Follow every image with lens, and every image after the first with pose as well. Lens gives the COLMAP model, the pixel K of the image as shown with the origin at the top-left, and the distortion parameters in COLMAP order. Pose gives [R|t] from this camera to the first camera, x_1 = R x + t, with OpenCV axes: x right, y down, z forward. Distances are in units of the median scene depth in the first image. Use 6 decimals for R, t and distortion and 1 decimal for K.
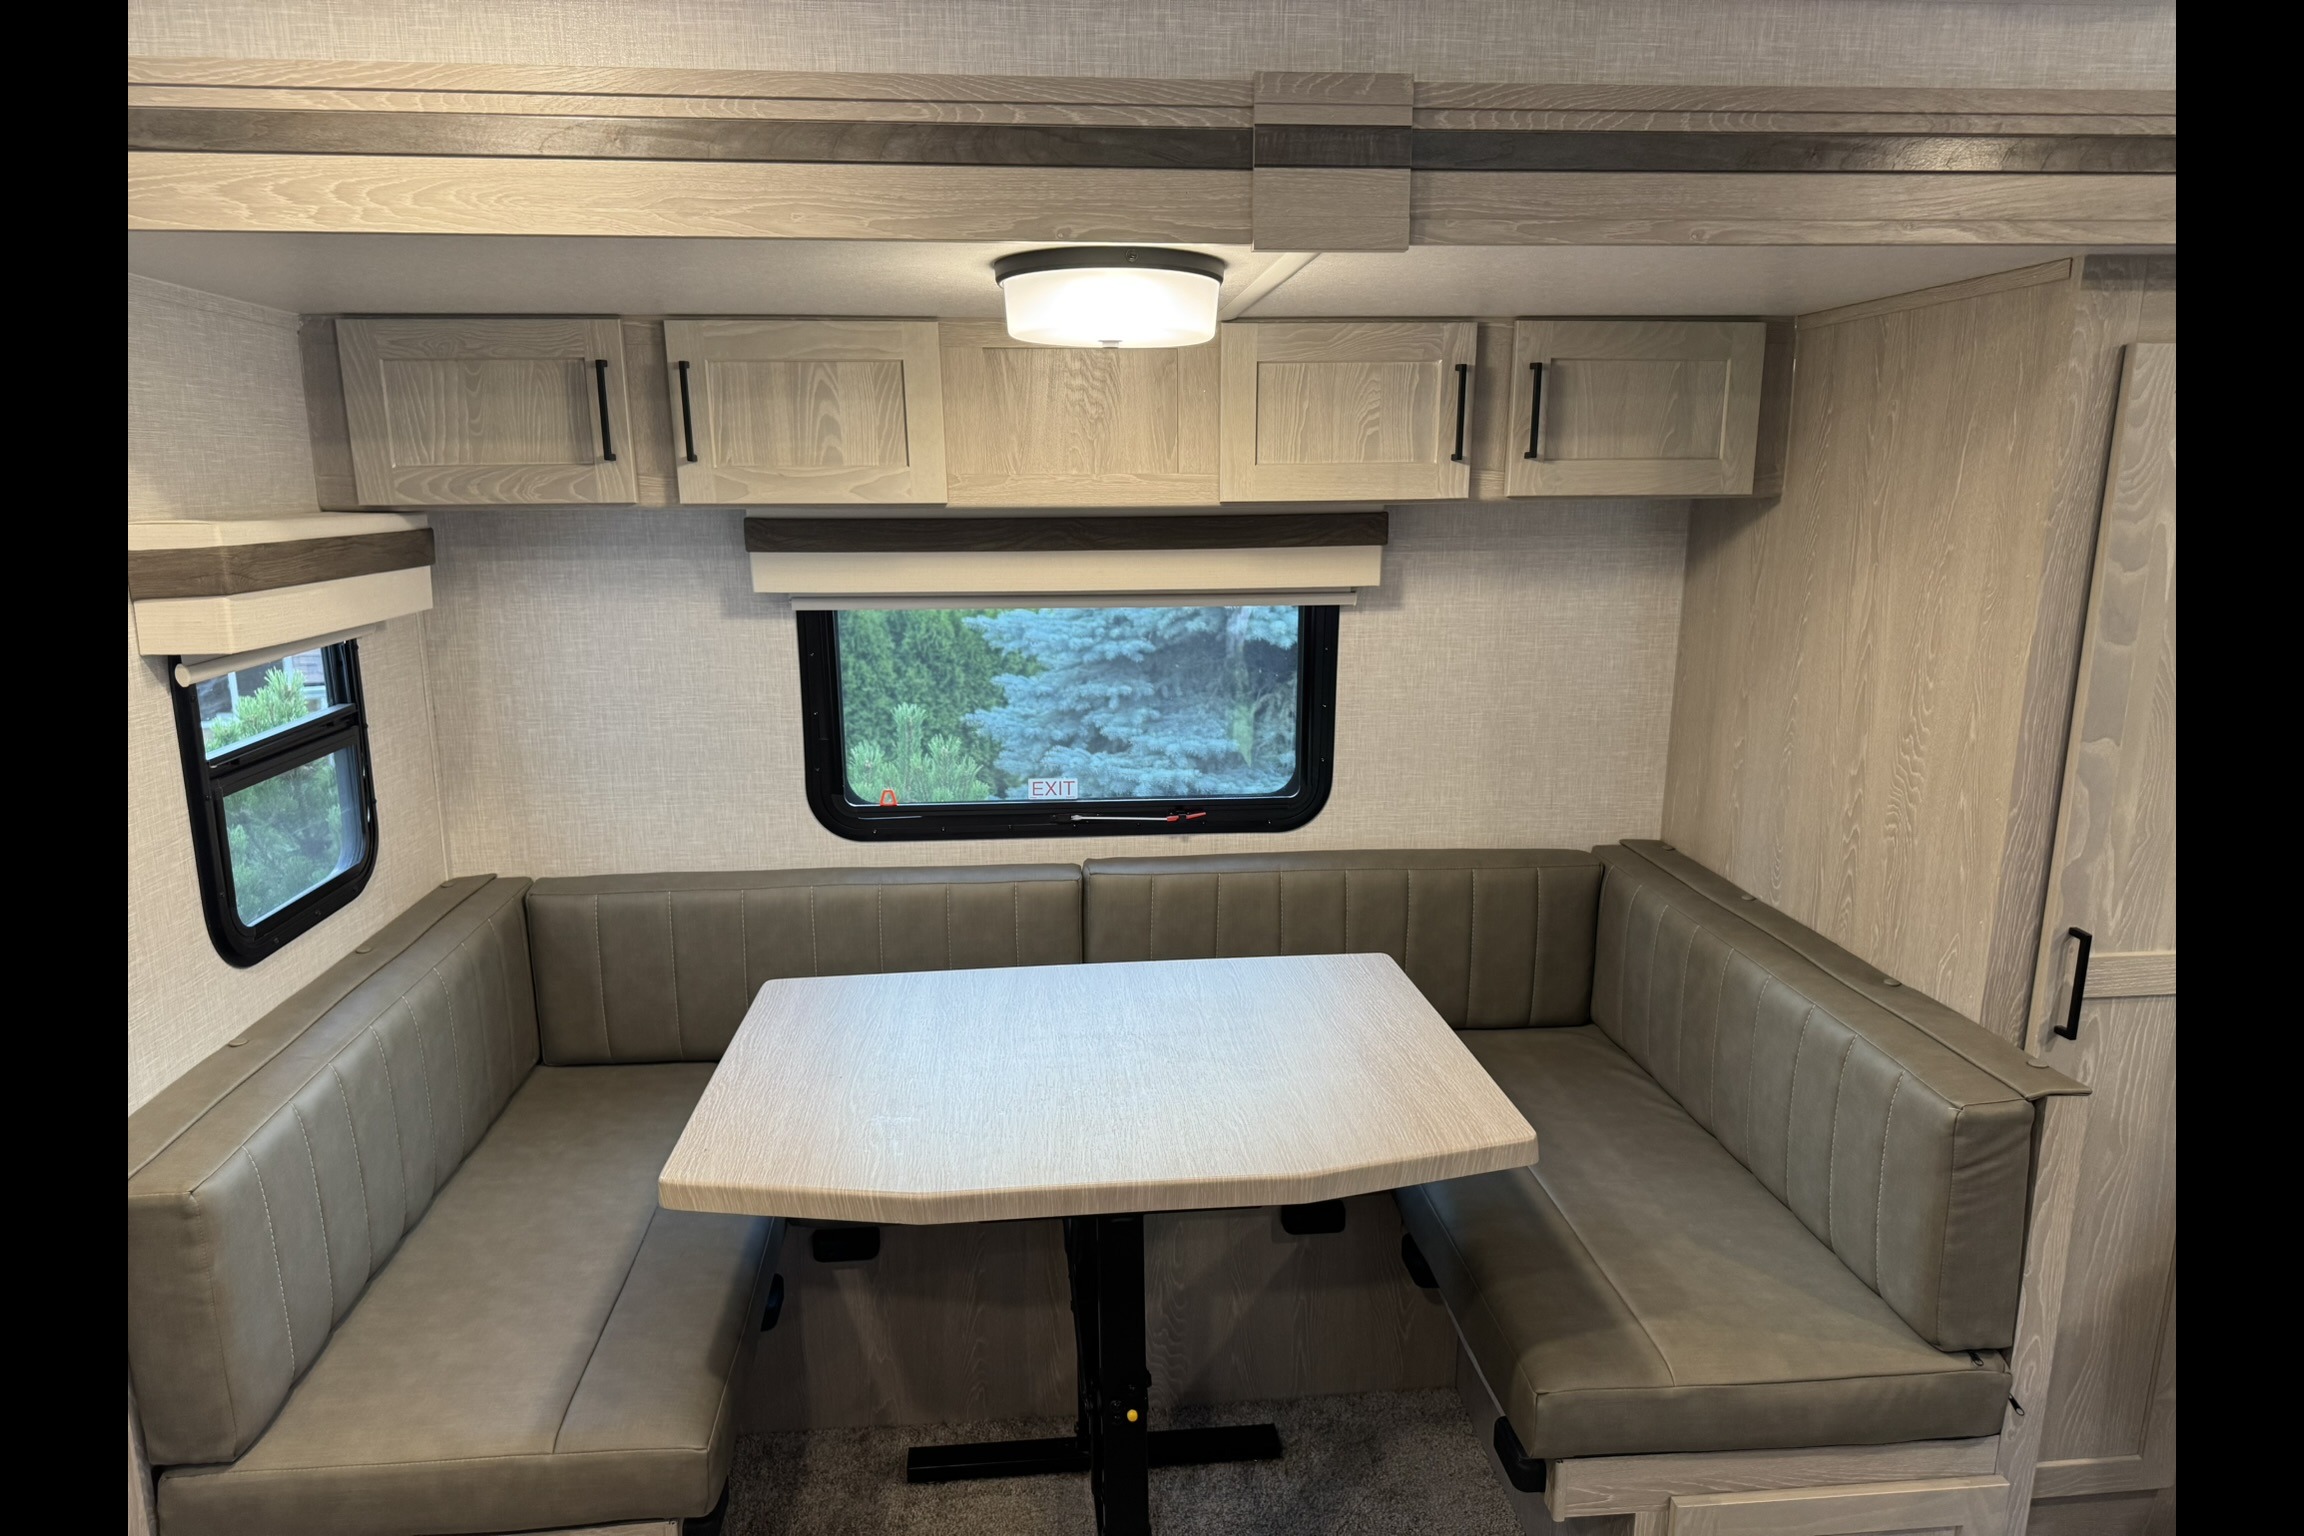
lens RADIAL K [[1447.7, 0, 1139.5], [0, 1447.7, 775.2], [0, 0, 1]] dist [0.004605, 0.000110]
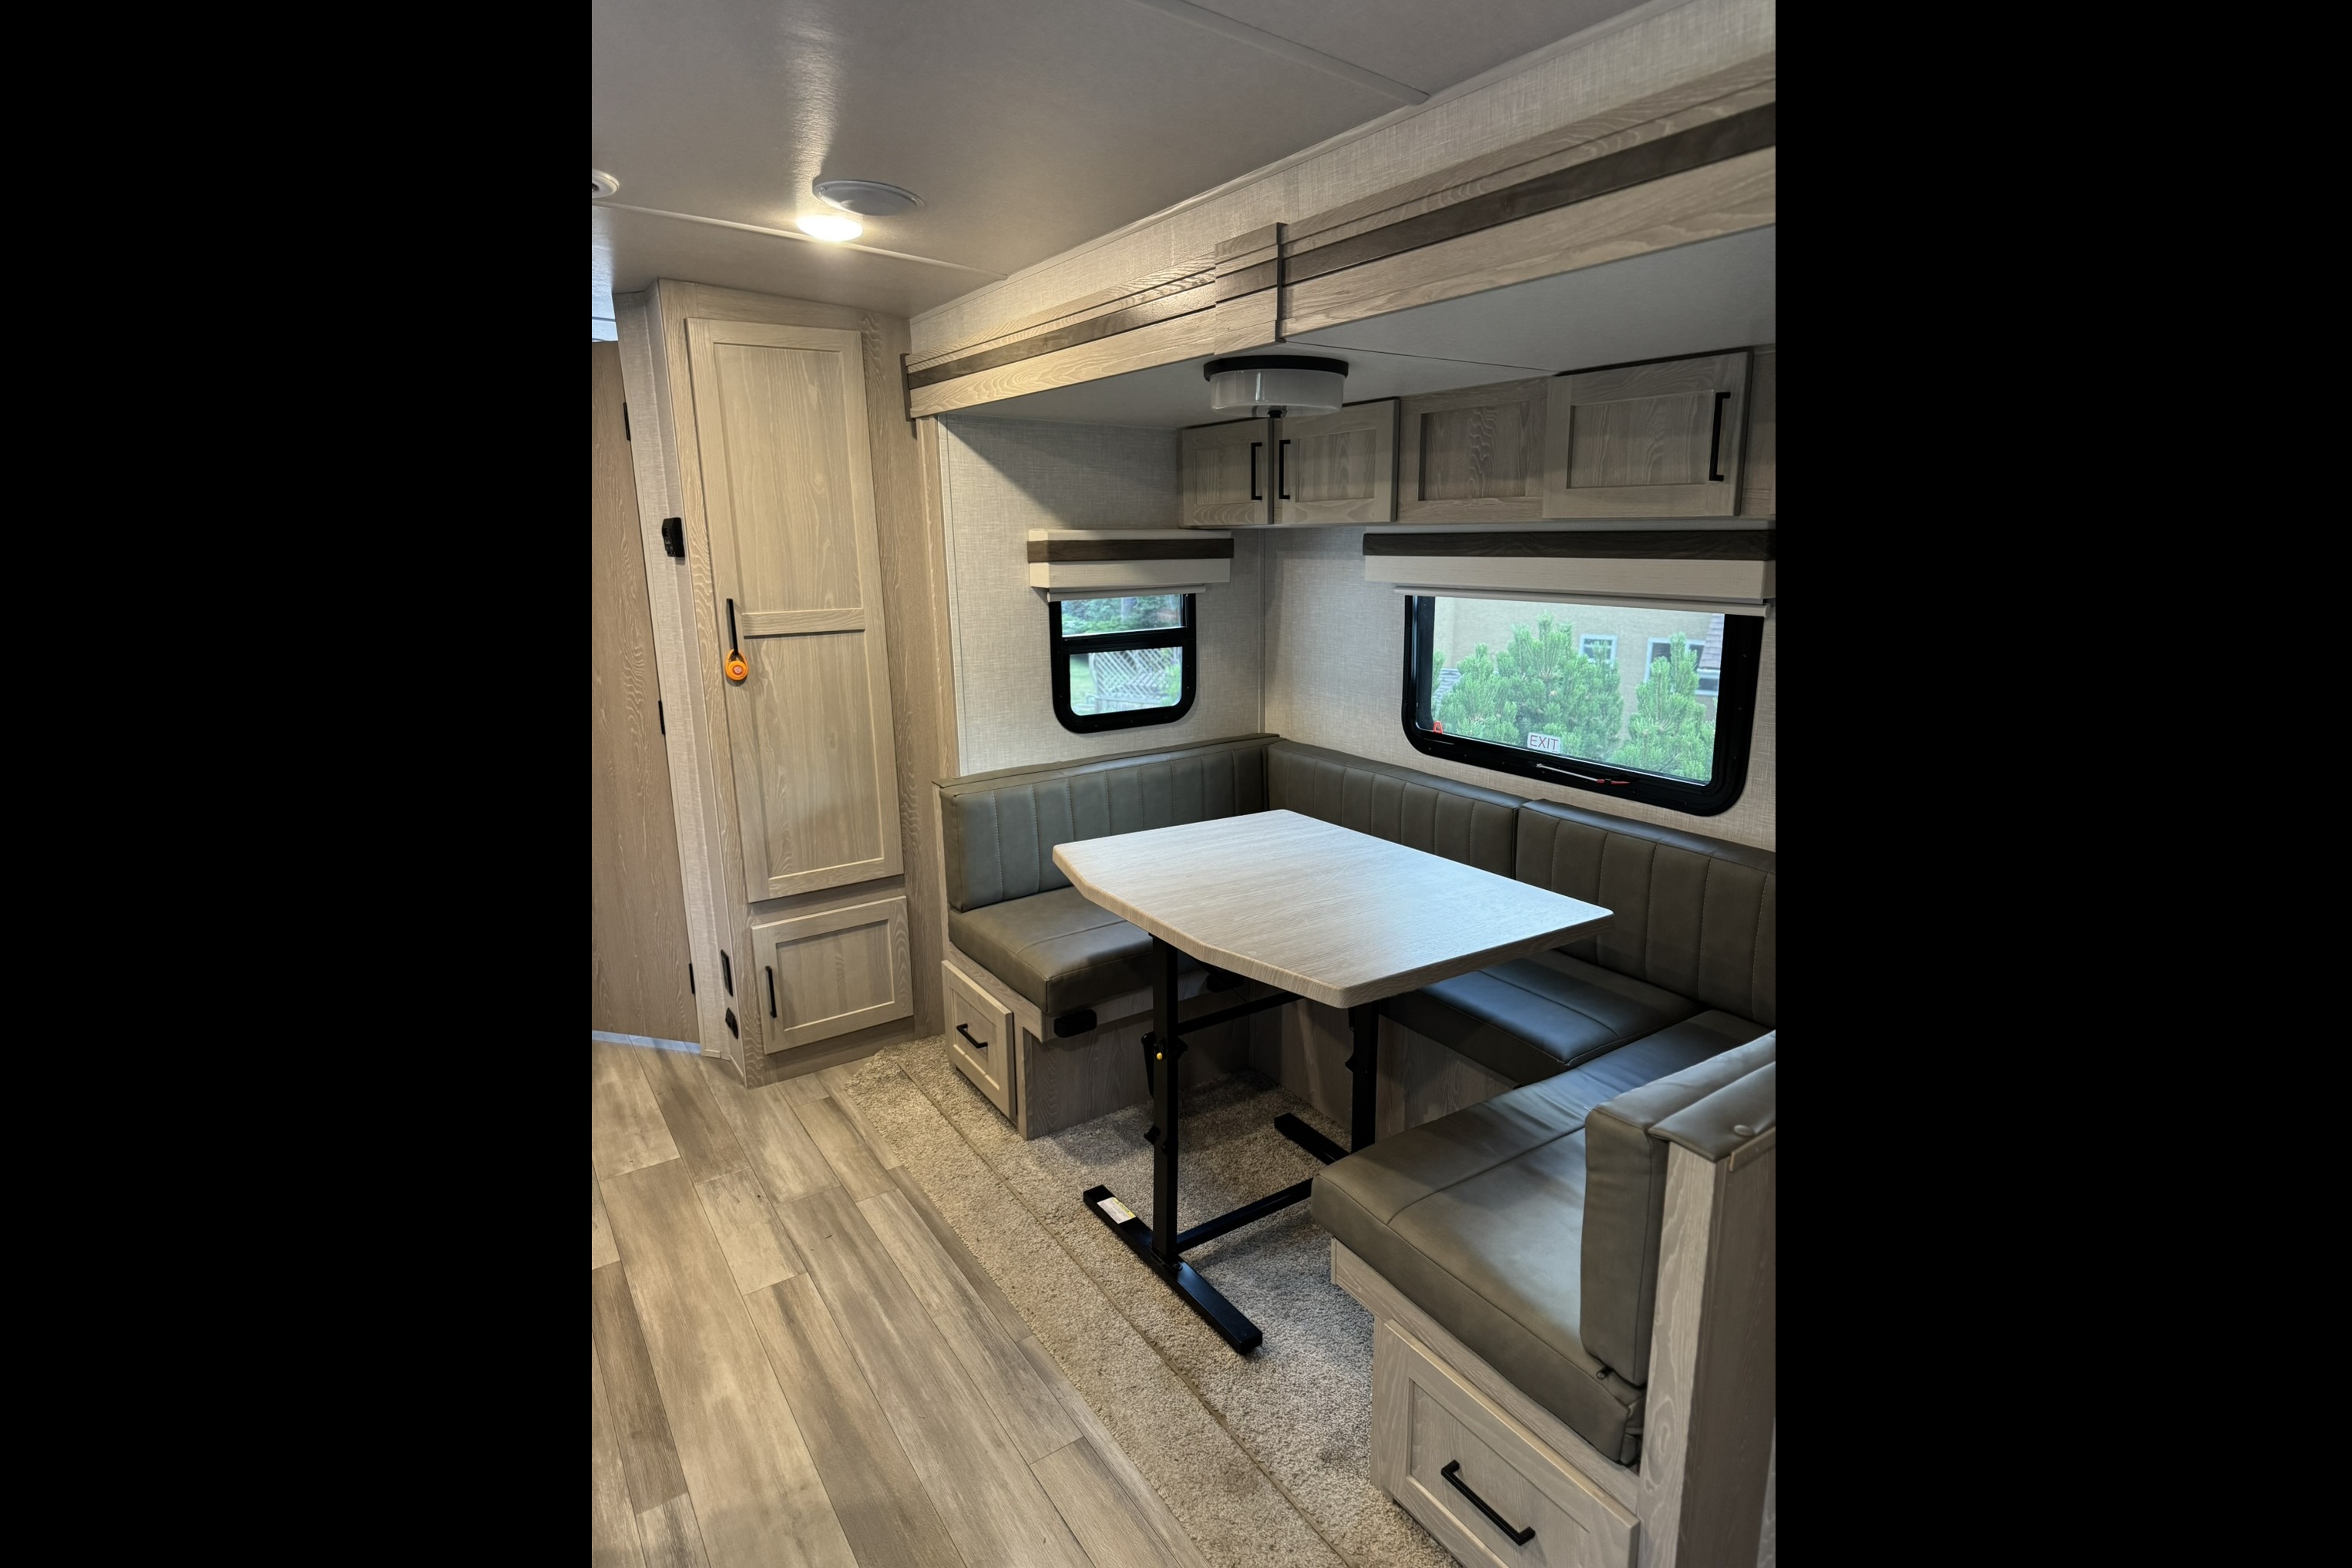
lens RADIAL K [[1115.2, 0, 1190.2], [0, 1115.2, 783.6], [0, 0, 1]] dist [0.074309, -0.090272]
pose [[0.480898, 0.198436, -0.854026, 0.833676], [-0.172636, 0.976414, 0.129662, -0.039437], [0.859613, 0.085081, 0.503812, 0.262037]]
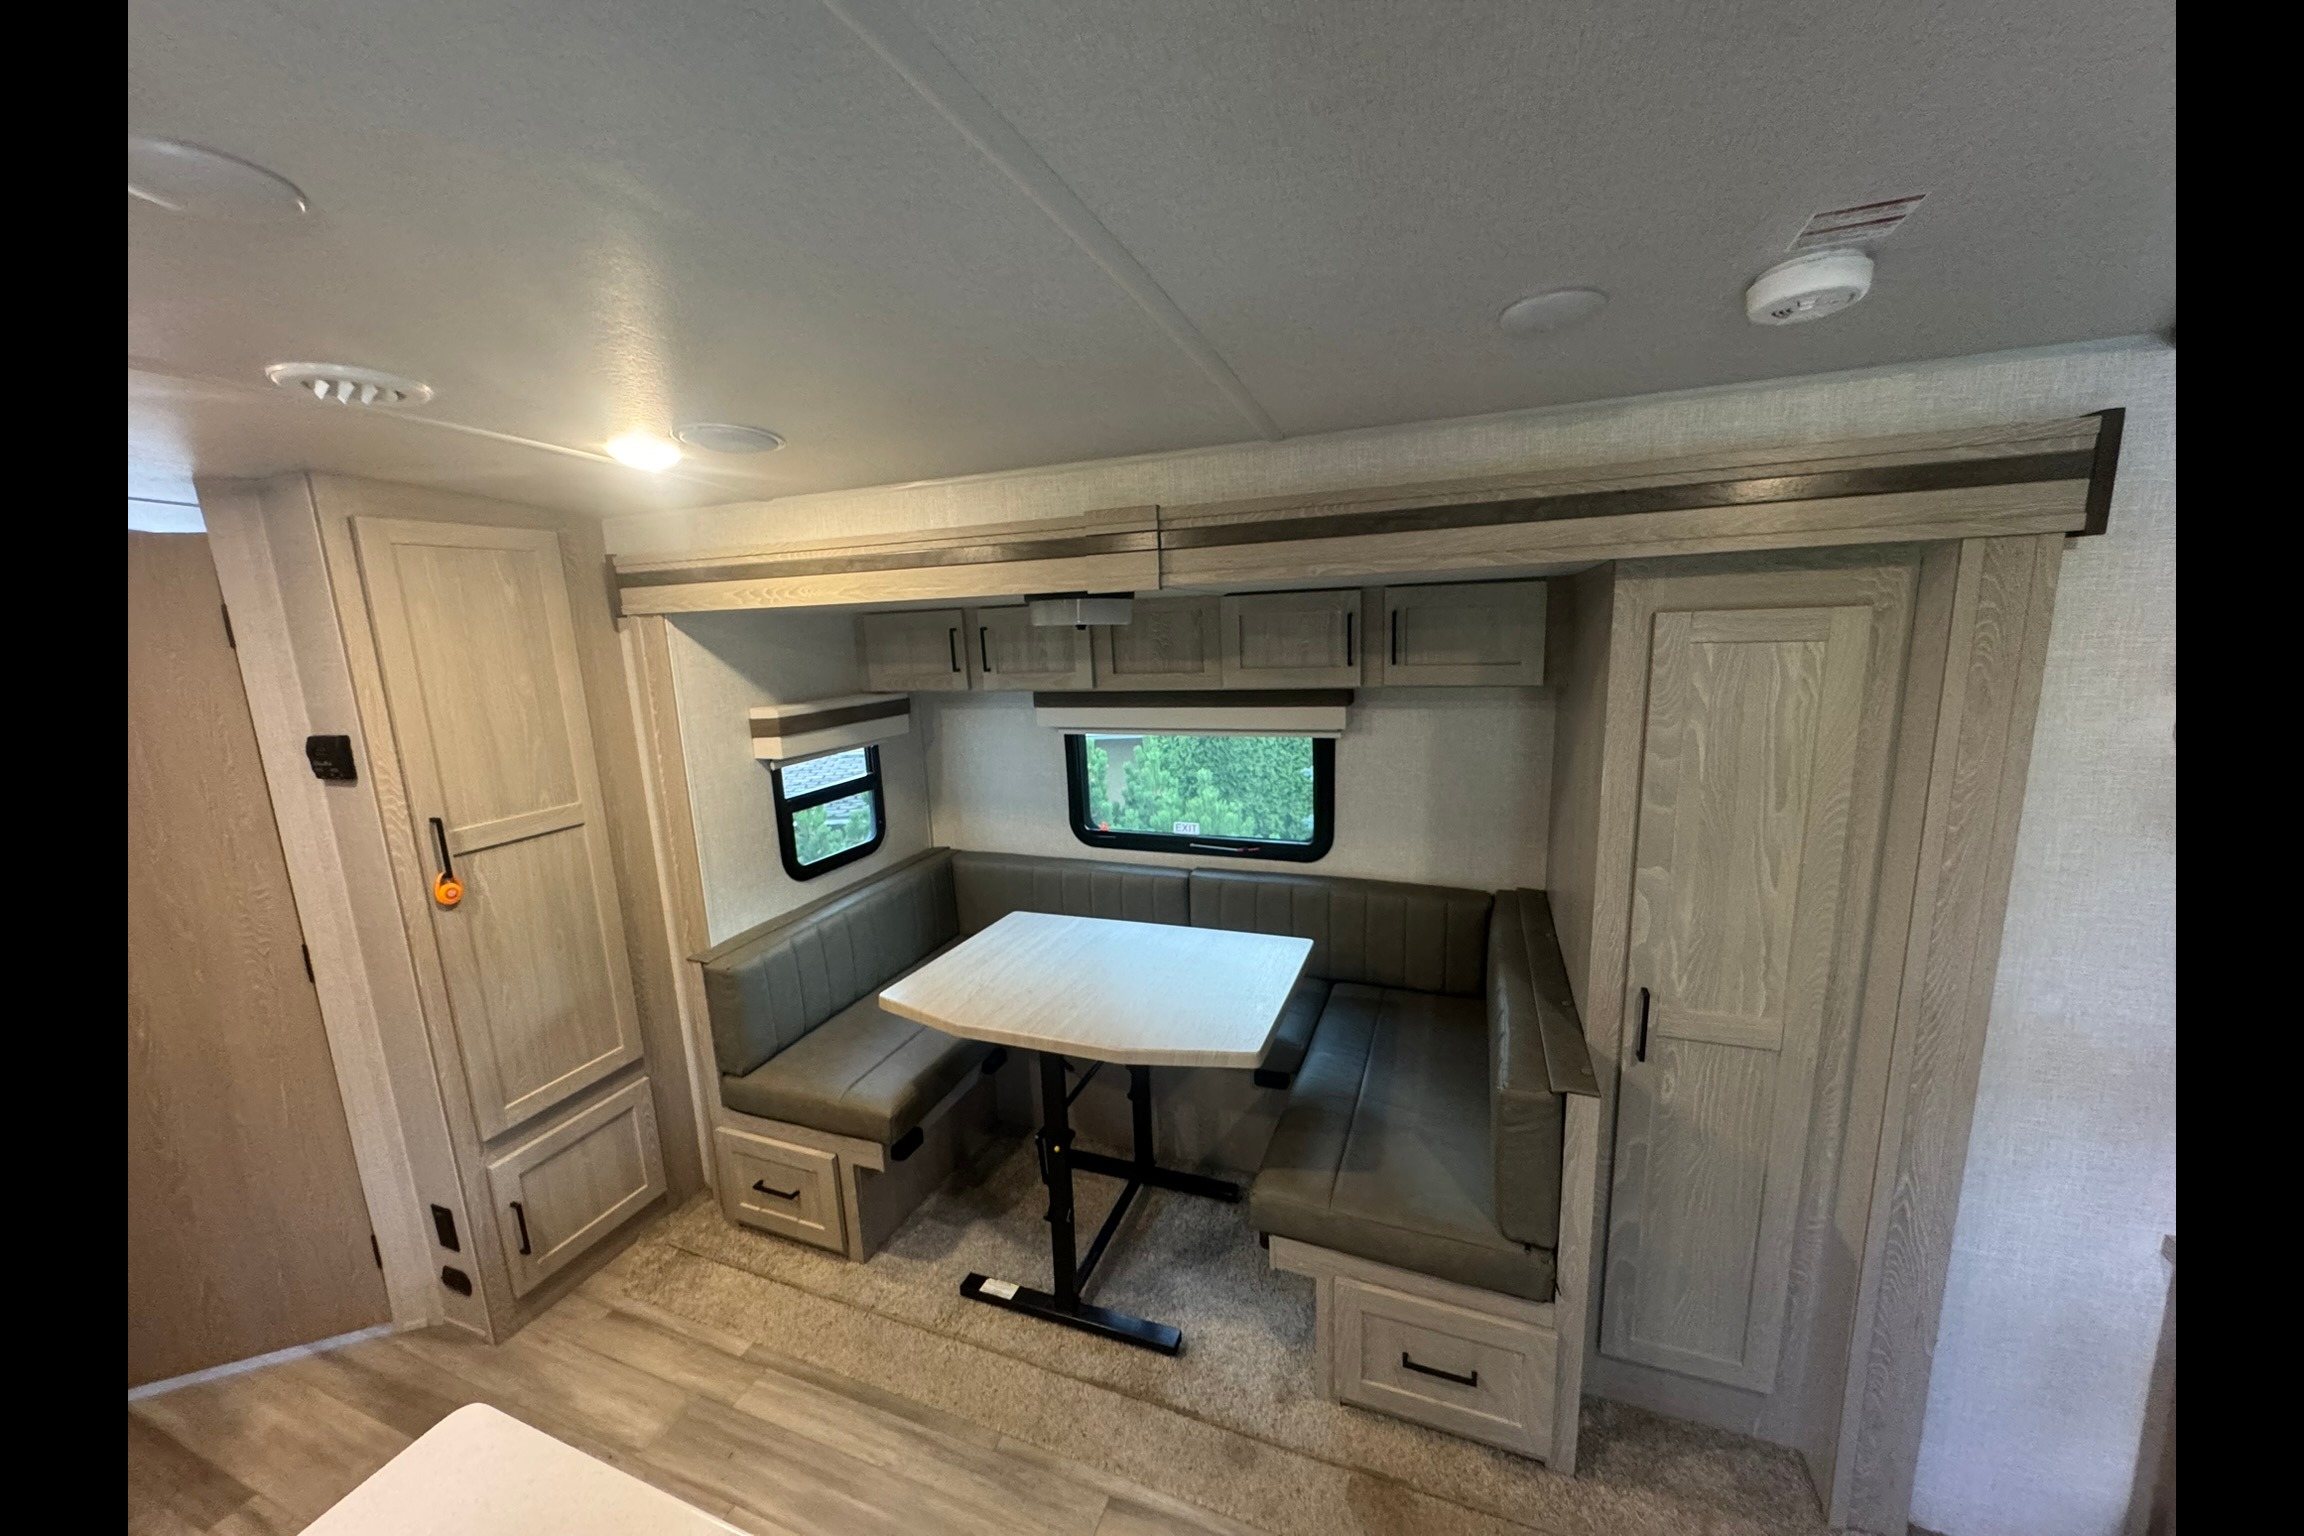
lens RADIAL K [[819.7, 0, 1152.0], [0, 819.7, 768.0], [0, 0, 1]] dist [-0.001310, 0.000123]
pose [[0.896914, 0.048812, -0.439502, 0.466896], [-0.056836, 0.998370, -0.005107, -0.077990], [0.438537, 0.029560, 0.898227, -0.001952]]
